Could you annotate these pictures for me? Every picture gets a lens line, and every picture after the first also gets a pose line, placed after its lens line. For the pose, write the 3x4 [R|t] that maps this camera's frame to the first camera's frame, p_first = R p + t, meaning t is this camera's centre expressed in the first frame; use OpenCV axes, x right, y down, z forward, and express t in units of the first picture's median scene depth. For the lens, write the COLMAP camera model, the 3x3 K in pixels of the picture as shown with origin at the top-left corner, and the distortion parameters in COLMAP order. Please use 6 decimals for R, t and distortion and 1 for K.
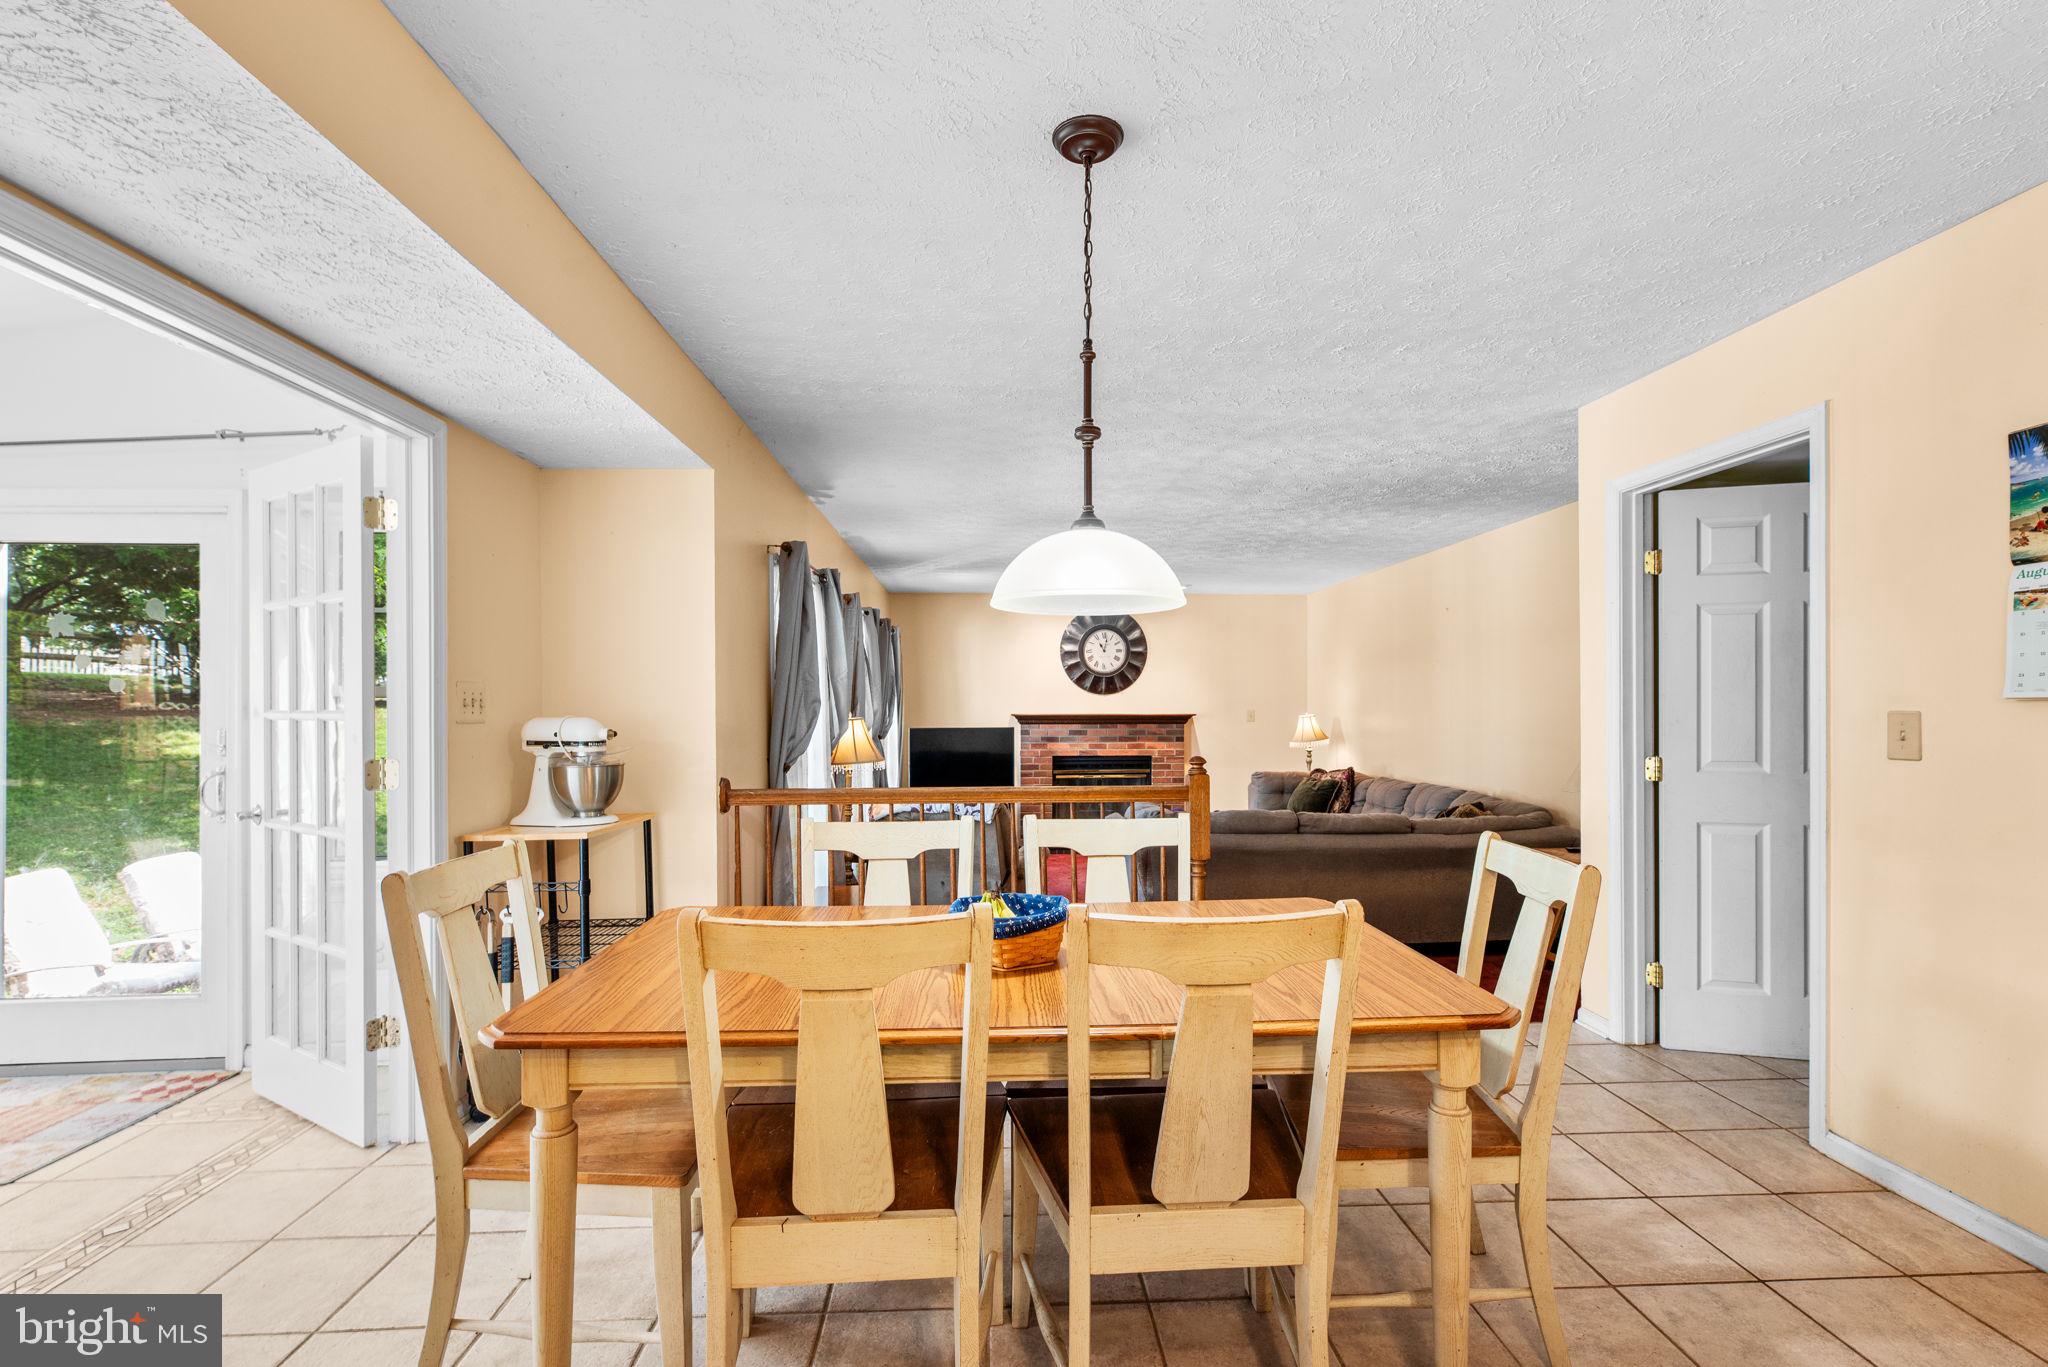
lens RADIAL K [[919.2, 0, 1039.1], [0, 919.2, 716.0], [0, 0, 1]] dist [0.006295, -0.000147]
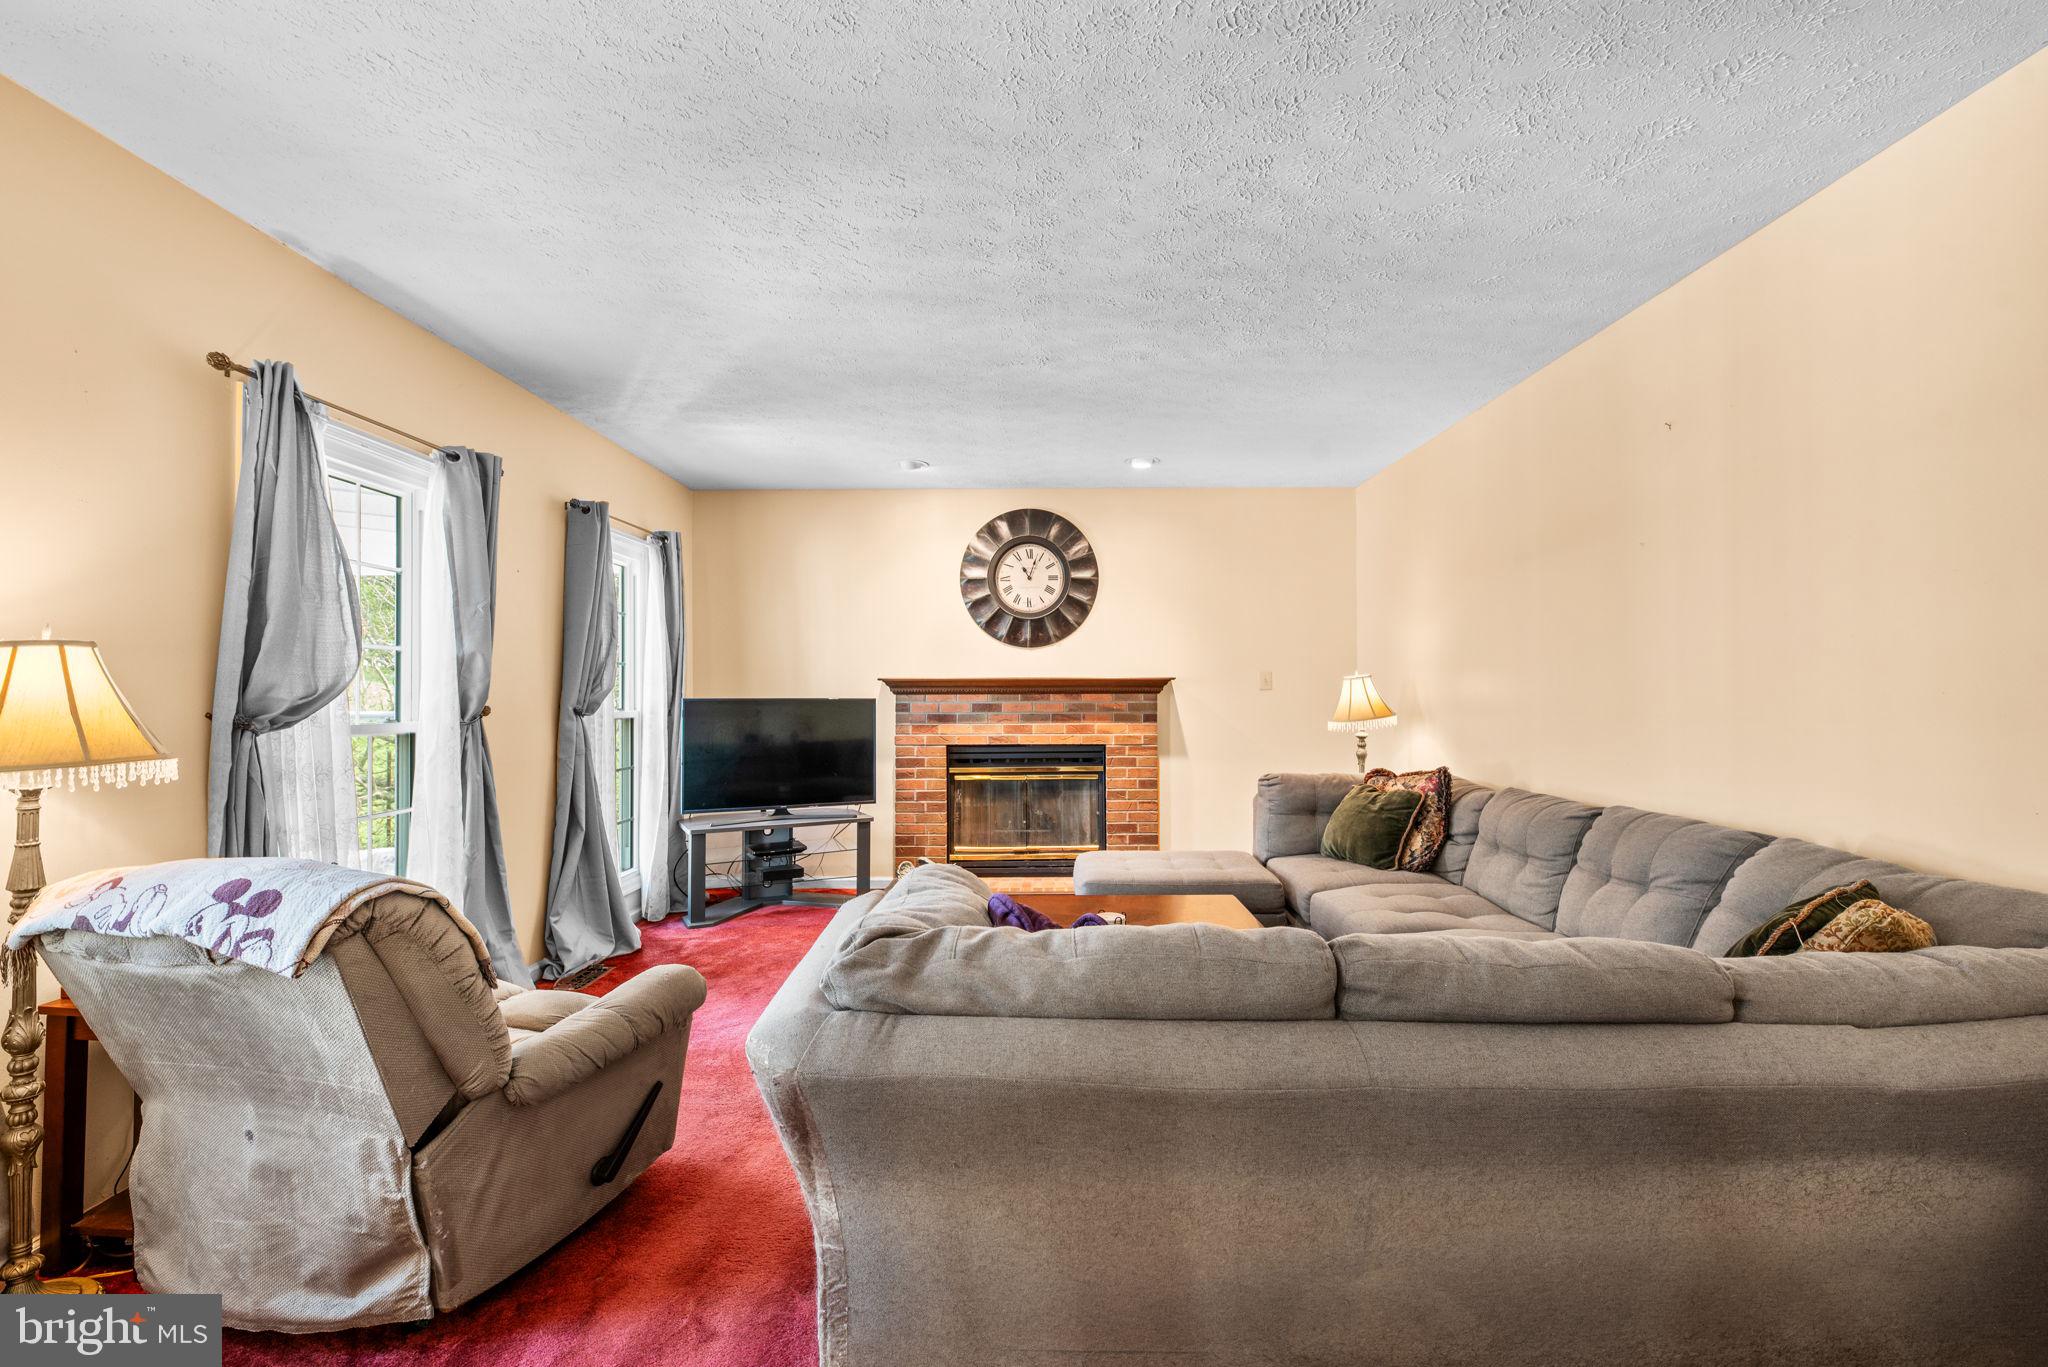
lens RADIAL K [[919.2, 0, 1040.7], [0, 919.2, 684.9], [0, 0, 1]] dist [0.006295, -0.000147]
pose [[0.999026, -0.001642, -0.044103, 0.112160], [0.000776, 0.999807, -0.019632, 0.015669], [0.044126, 0.019579, 0.998834, 0.393101]]
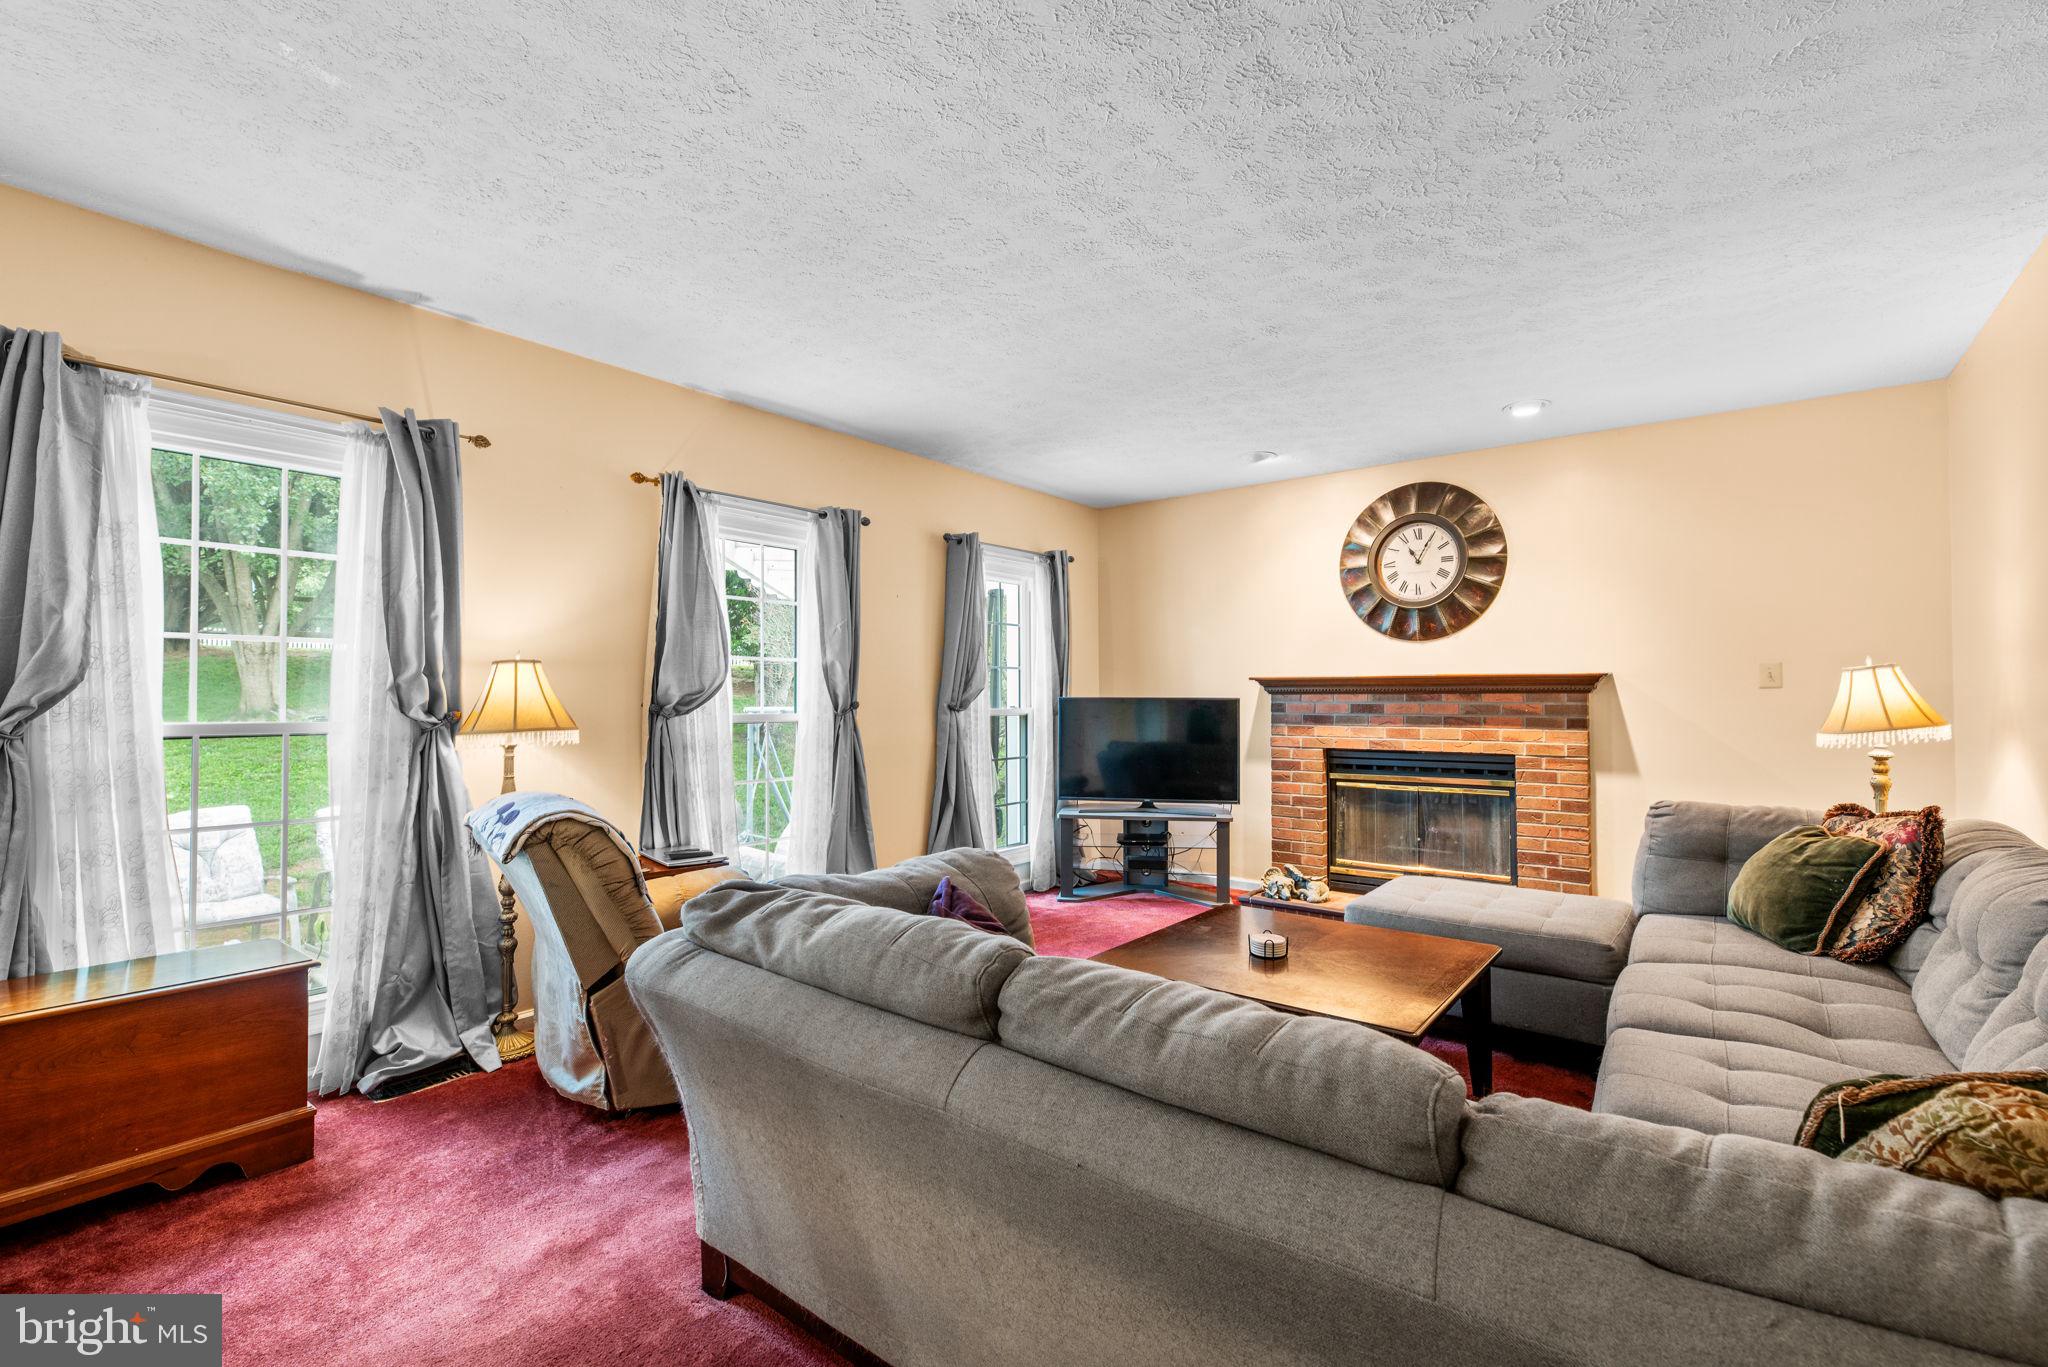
lens RADIAL K [[919.2, 0, 1030.5], [0, 919.2, 684.4], [0, 0, 1]] dist [0.006295, -0.000147]
pose [[0.752459, -0.008339, -0.658586, 0.273865], [-0.007145, 0.999758, -0.020823, 0.017184], [0.658600, 0.020374, 0.752217, 0.455133]]
